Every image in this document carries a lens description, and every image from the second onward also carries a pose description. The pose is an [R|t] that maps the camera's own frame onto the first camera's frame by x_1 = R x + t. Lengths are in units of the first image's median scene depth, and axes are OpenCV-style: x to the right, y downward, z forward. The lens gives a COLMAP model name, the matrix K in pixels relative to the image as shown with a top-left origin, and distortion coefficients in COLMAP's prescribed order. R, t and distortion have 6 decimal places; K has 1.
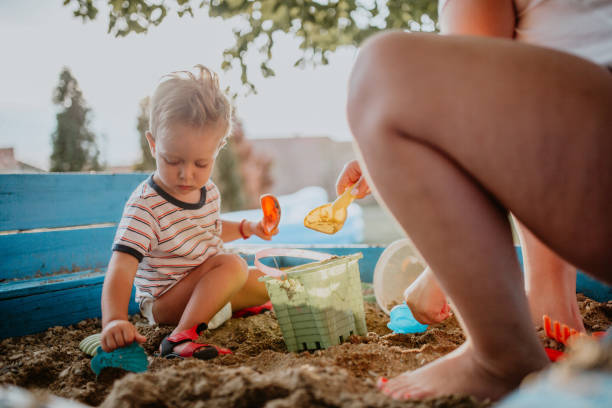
lens RADIAL K [[601.6, 0, 306.0], [0, 601.6, 204.0], [0, 0, 1]] dist [-0.055927, 0.103225]
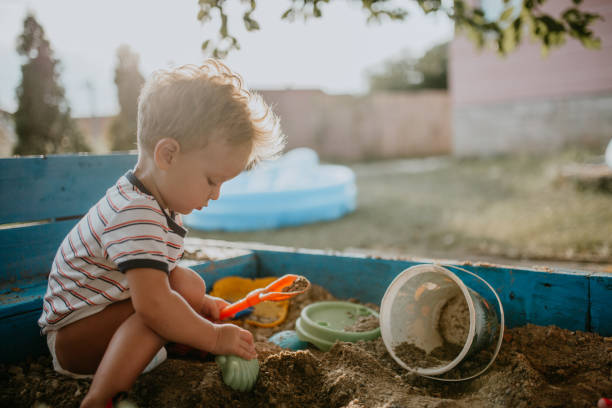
lens RADIAL K [[601.6, 0, 306.0], [0, 601.6, 204.0], [0, 0, 1]] dist [-0.055927, 0.103225]
pose [[0.999767, 0.013952, 0.016499, 0.012740], [-0.015218, 0.996734, 0.079305, -0.078820], [-0.015339, -0.079537, 0.996714, 0.289660]]
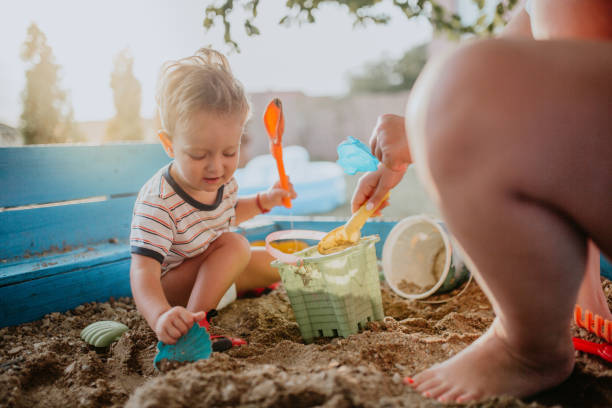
lens RADIAL K [[601.6, 0, 306.0], [0, 601.6, 204.0], [0, 0, 1]] dist [-0.055927, 0.103225]
pose [[0.998879, -0.005745, 0.046996, -0.062845], [0.002206, 0.997180, 0.075018, -0.037850], [-0.047294, -0.074830, 0.996074, 0.052499]]
